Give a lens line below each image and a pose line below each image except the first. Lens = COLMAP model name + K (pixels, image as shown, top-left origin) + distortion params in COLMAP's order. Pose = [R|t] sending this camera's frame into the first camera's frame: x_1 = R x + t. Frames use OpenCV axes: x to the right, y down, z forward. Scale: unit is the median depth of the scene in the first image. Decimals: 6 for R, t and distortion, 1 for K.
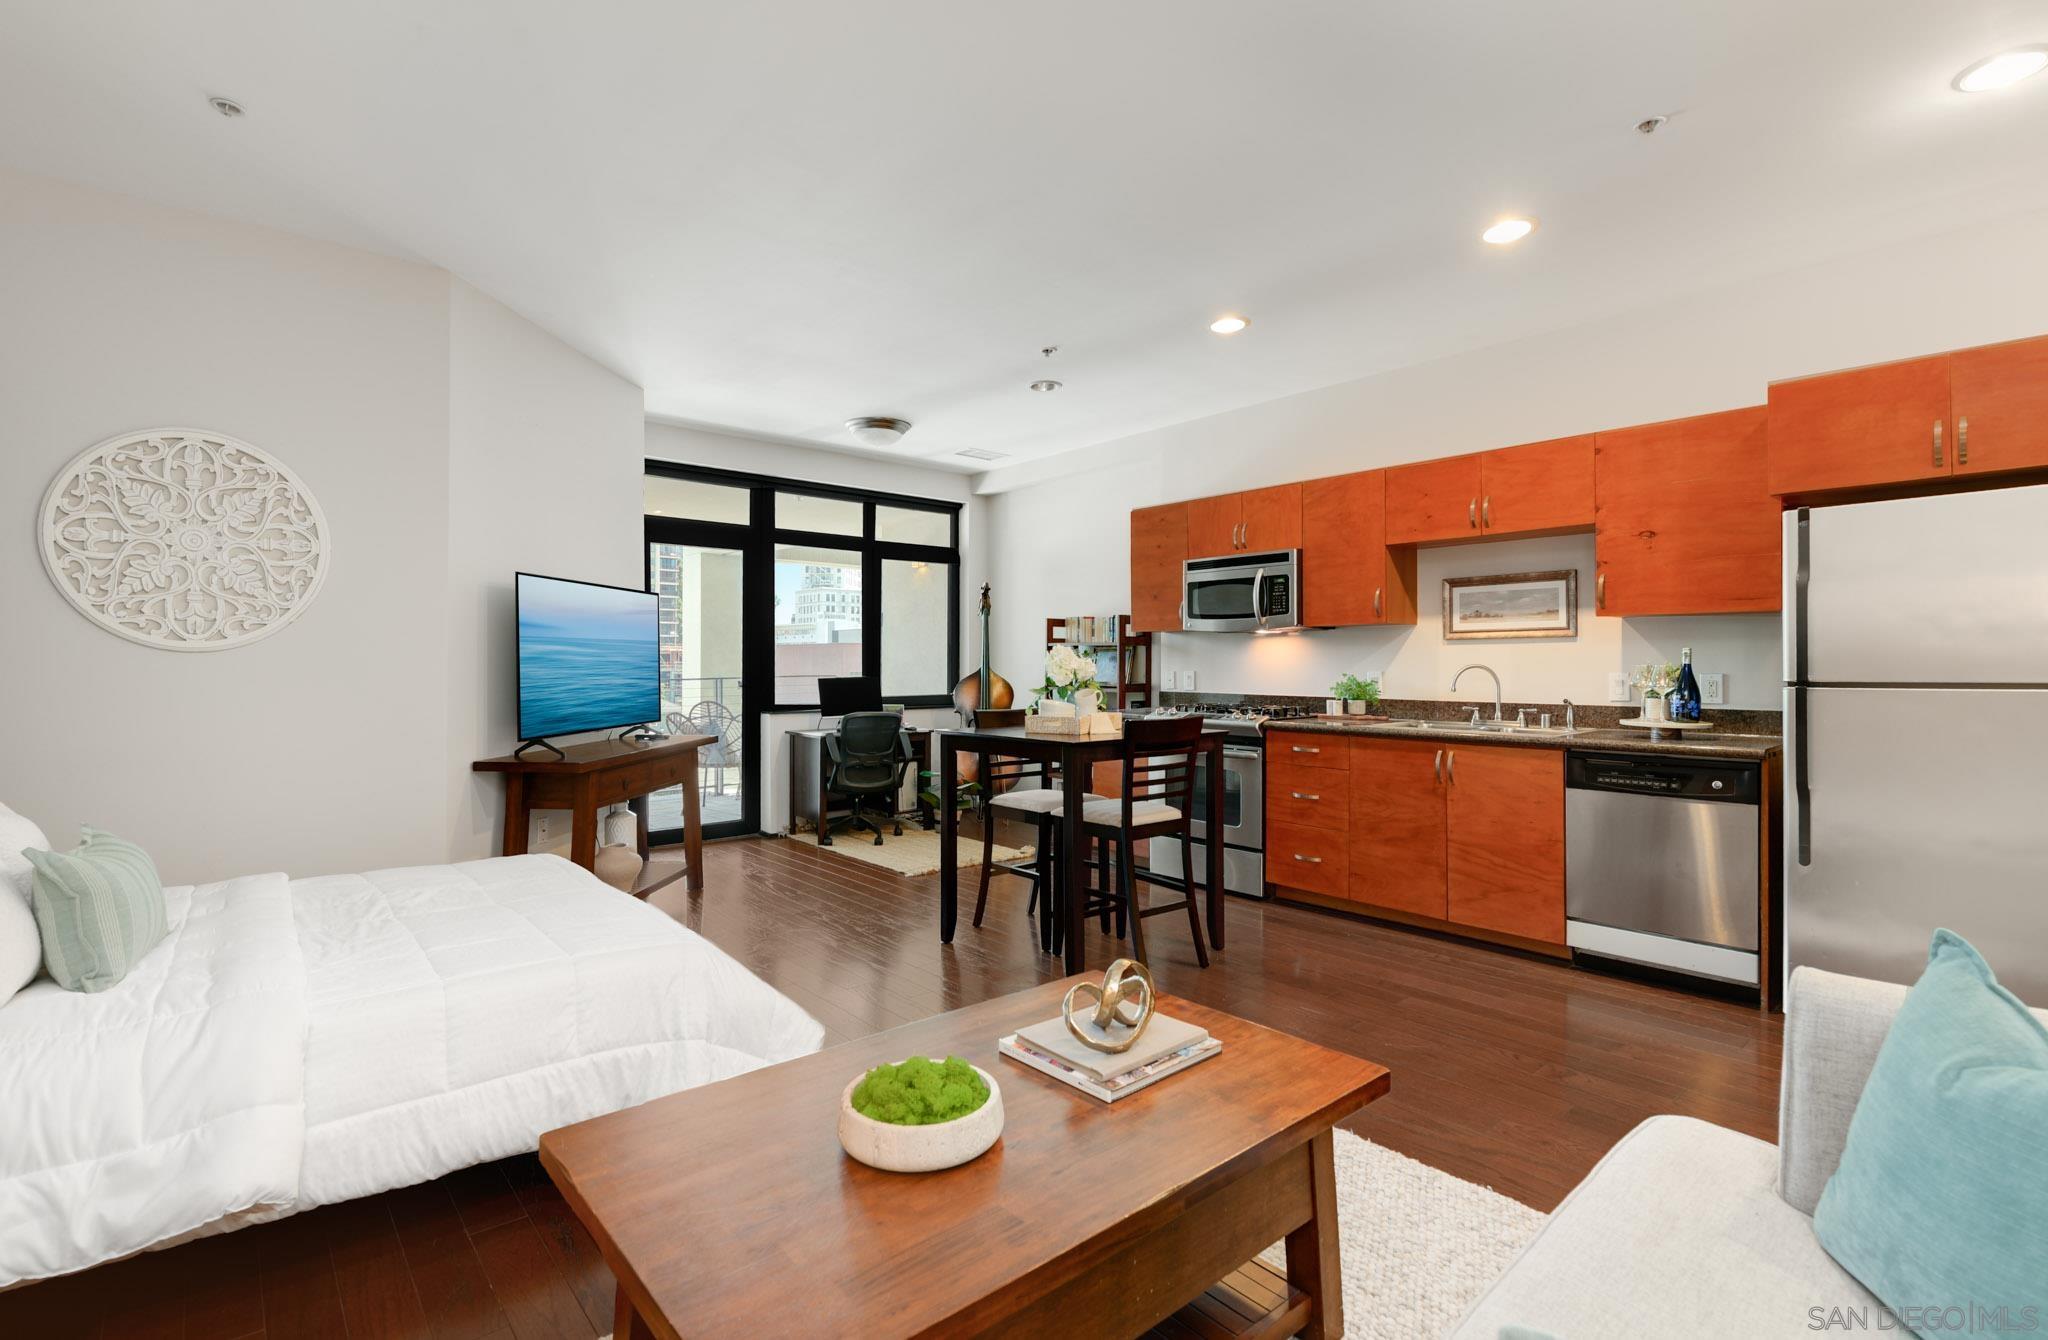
lens RADIAL K [[920.5, 0, 1036.0], [0, 920.5, 667.1], [0, 0, 1]] dist [0.008999, -0.005687]
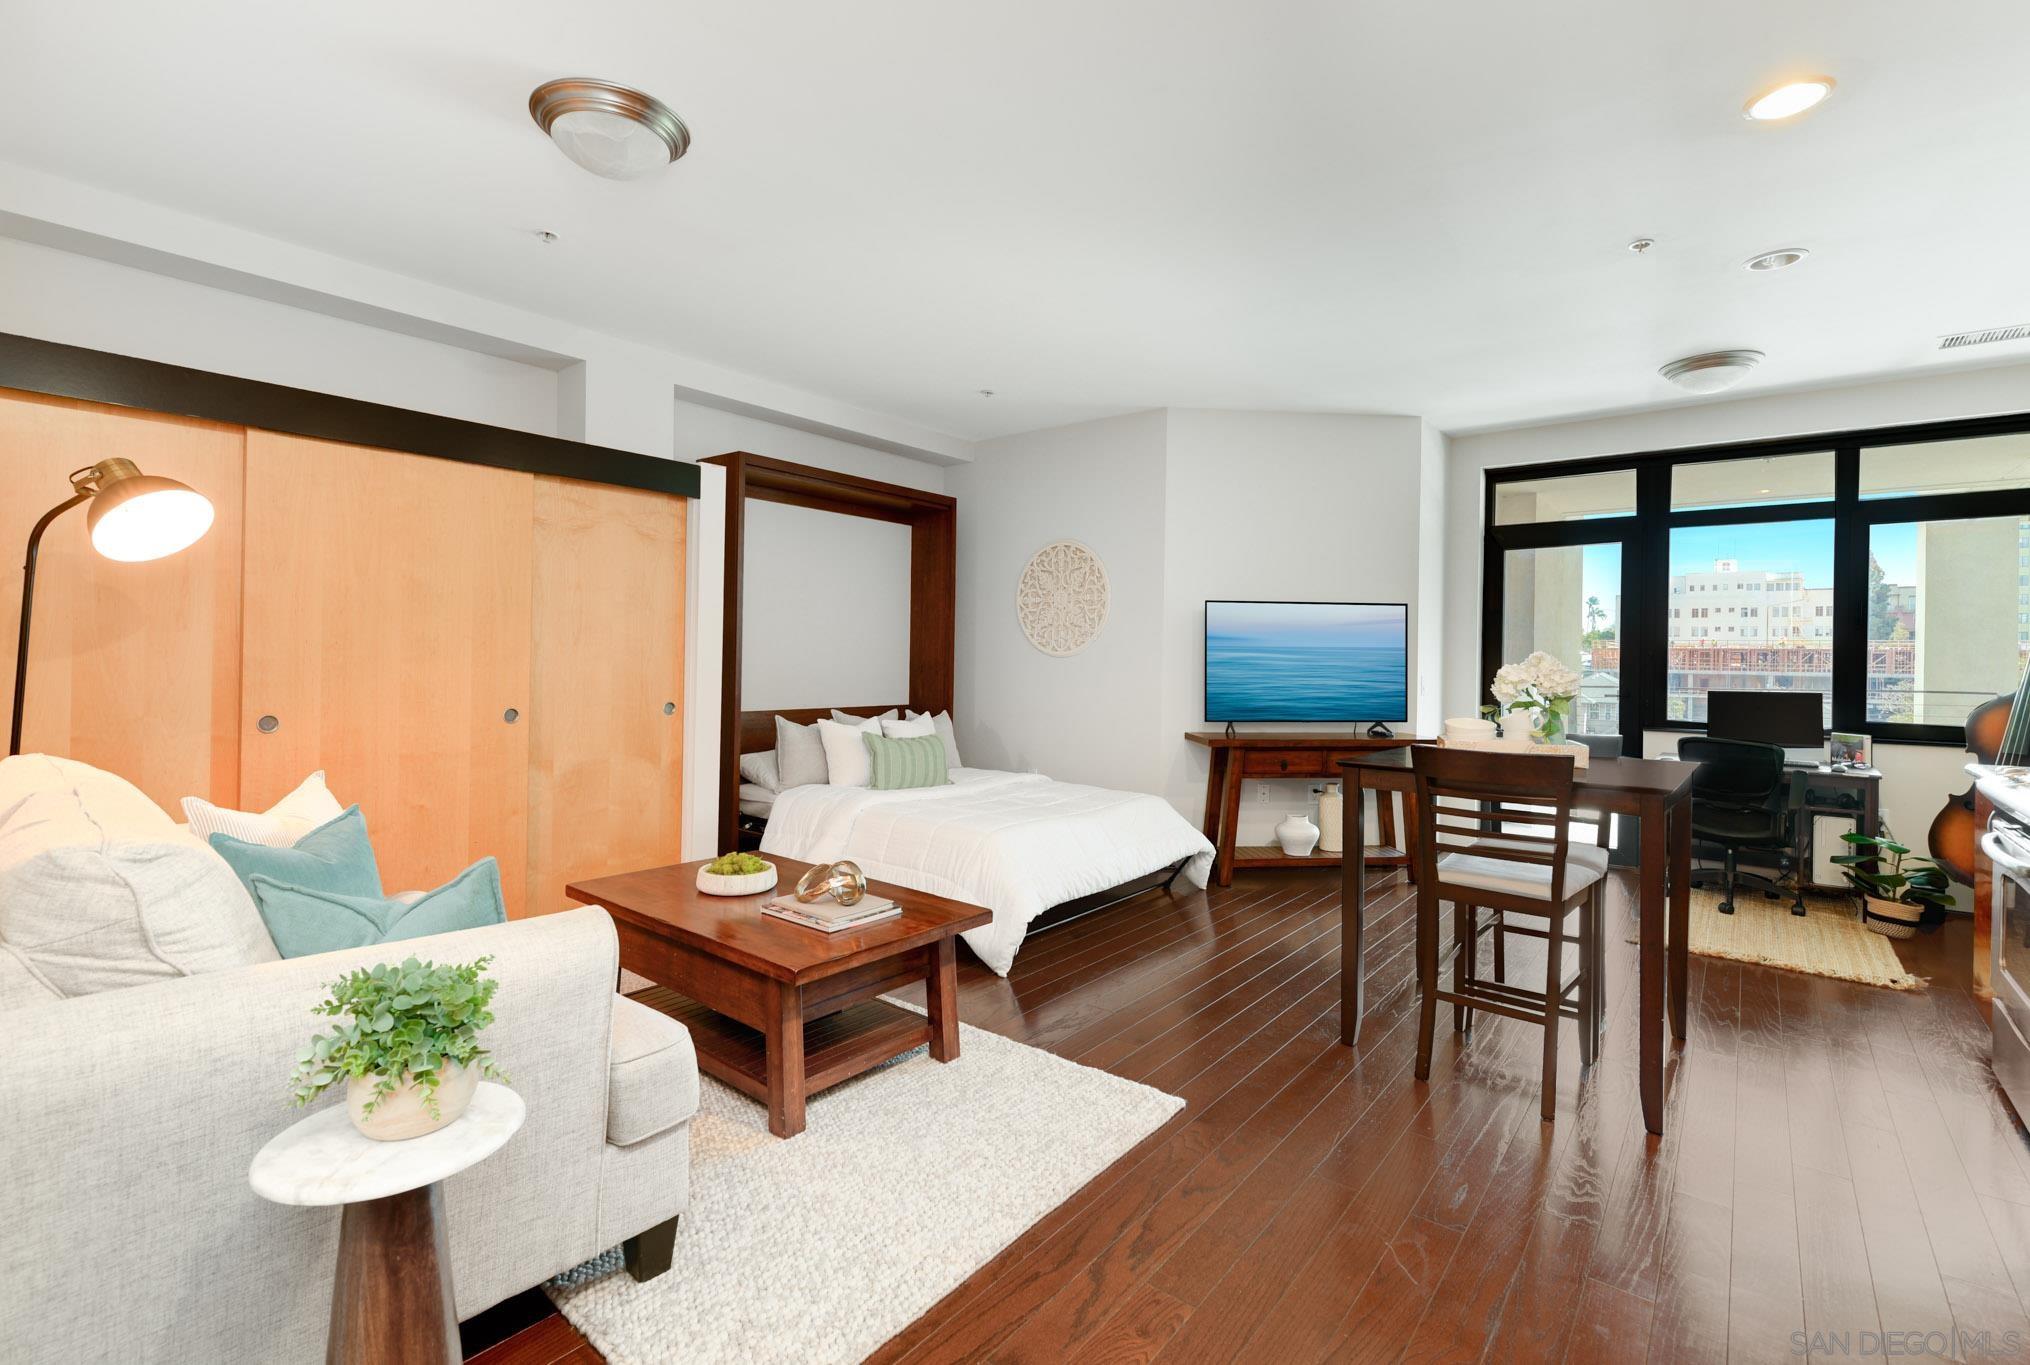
lens RADIAL K [[915.9, 0, 1010.5], [0, 915.9, 667.4], [0, 0, 1]] dist [-0.004081, -0.006234]
pose [[0.163614, 0.014963, -0.986411, 0.677587], [-0.017714, 0.999768, 0.012228, -0.011594], [0.986365, 0.015473, 0.163841, 0.419981]]
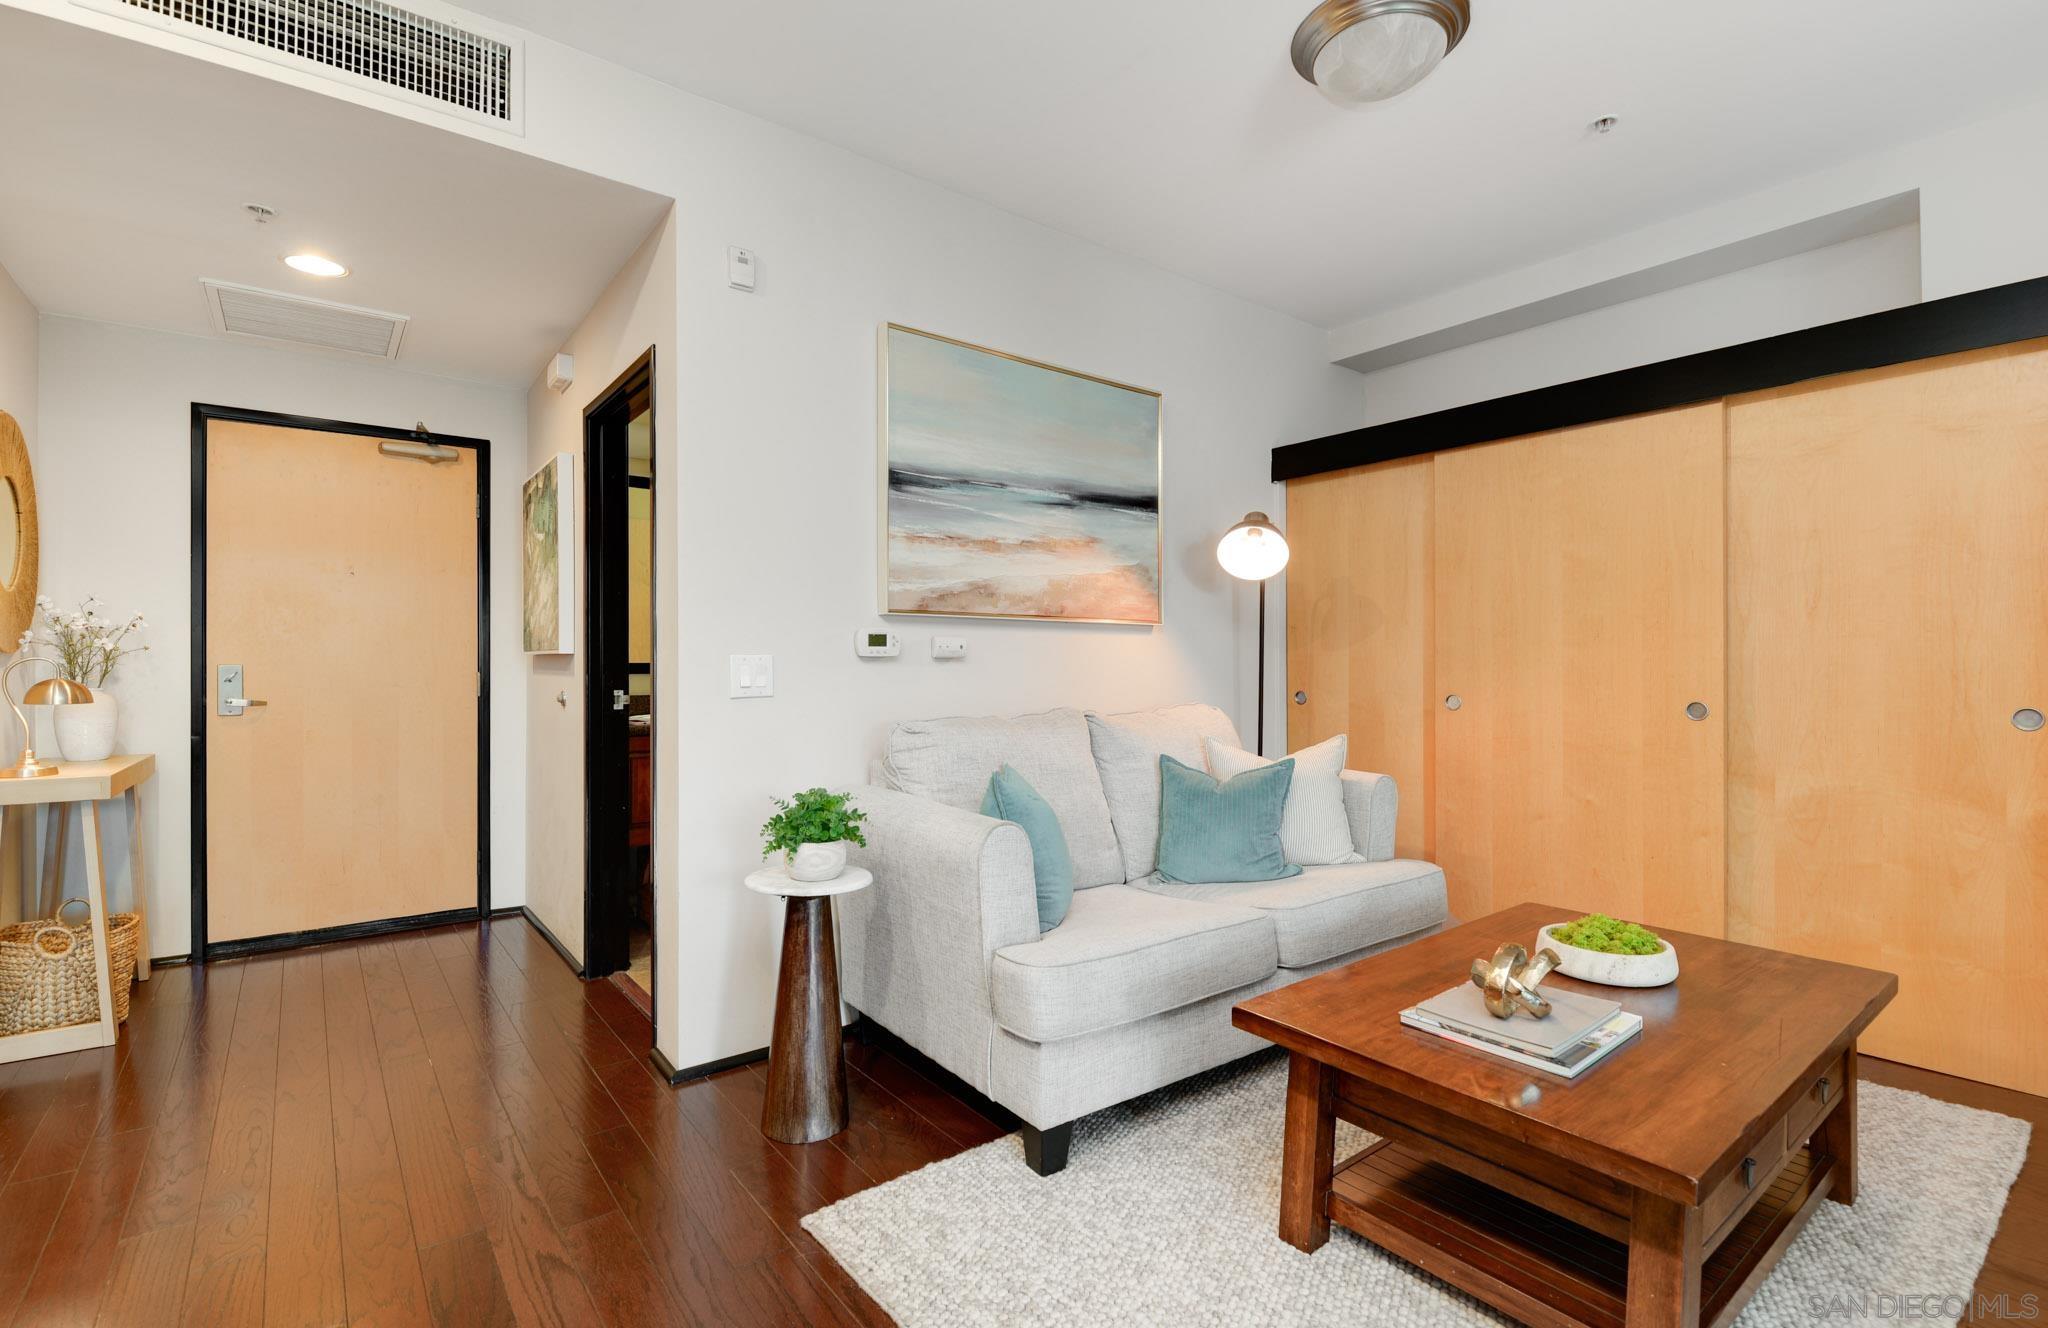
lens RADIAL K [[920.5, 0, 1034.3], [0, 920.5, 656.0], [0, 0, 1]] dist [0.008999, -0.005687]
pose [[-0.997195, 0.002491, 0.074809, 0.208353], [0.001815, 0.999957, -0.009110, 0.015384], [-0.074828, -0.008949, -0.997156, 0.813534]]
